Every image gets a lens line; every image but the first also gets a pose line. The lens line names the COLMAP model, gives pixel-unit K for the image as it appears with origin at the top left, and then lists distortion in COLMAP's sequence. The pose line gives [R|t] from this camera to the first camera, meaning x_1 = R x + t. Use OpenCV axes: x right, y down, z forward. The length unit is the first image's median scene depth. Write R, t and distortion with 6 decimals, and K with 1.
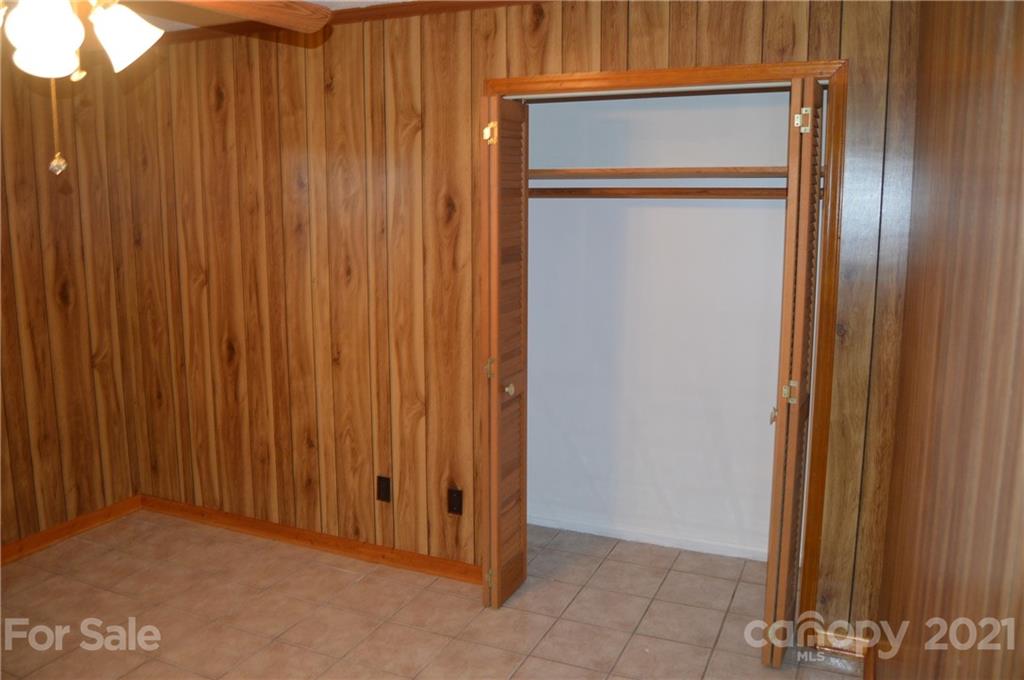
lens RADIAL K [[814.1, 0, 517.9], [0, 814.1, 341.8], [0, 0, 1]] dist [-0.093561, 0.036666]
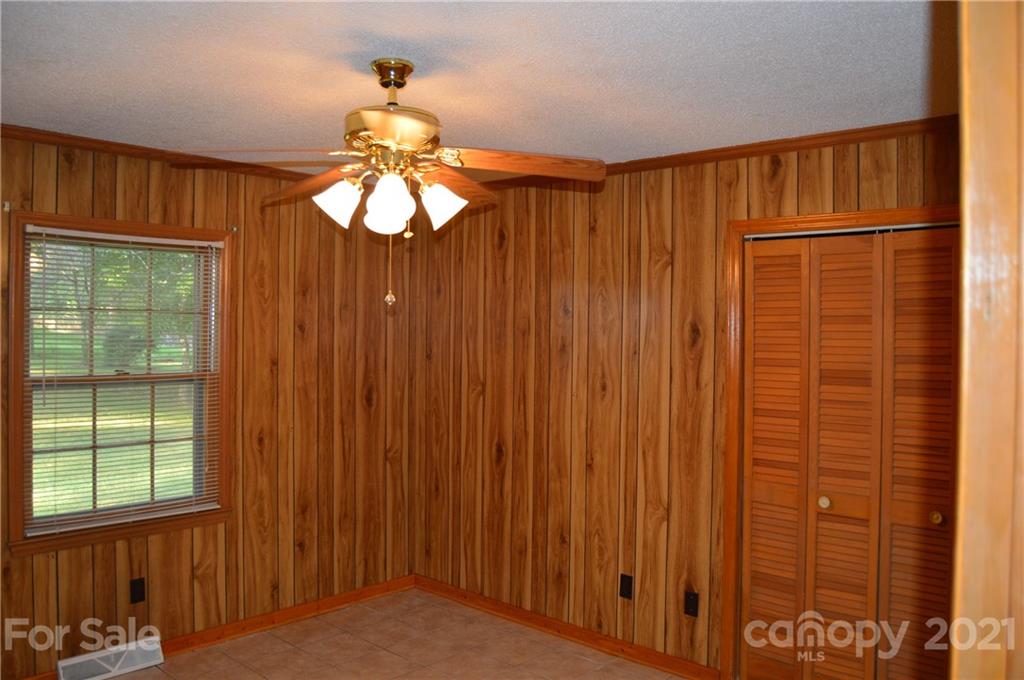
lens RADIAL K [[814.1, 0, 514.7], [0, 814.1, 332.1], [0, 0, 1]] dist [-0.093561, 0.036666]
pose [[0.949492, 0.009296, -0.313654, 0.028945], [-0.059128, 0.986956, -0.149740, 0.014693], [0.308170, 0.160723, 0.937656, -0.119298]]
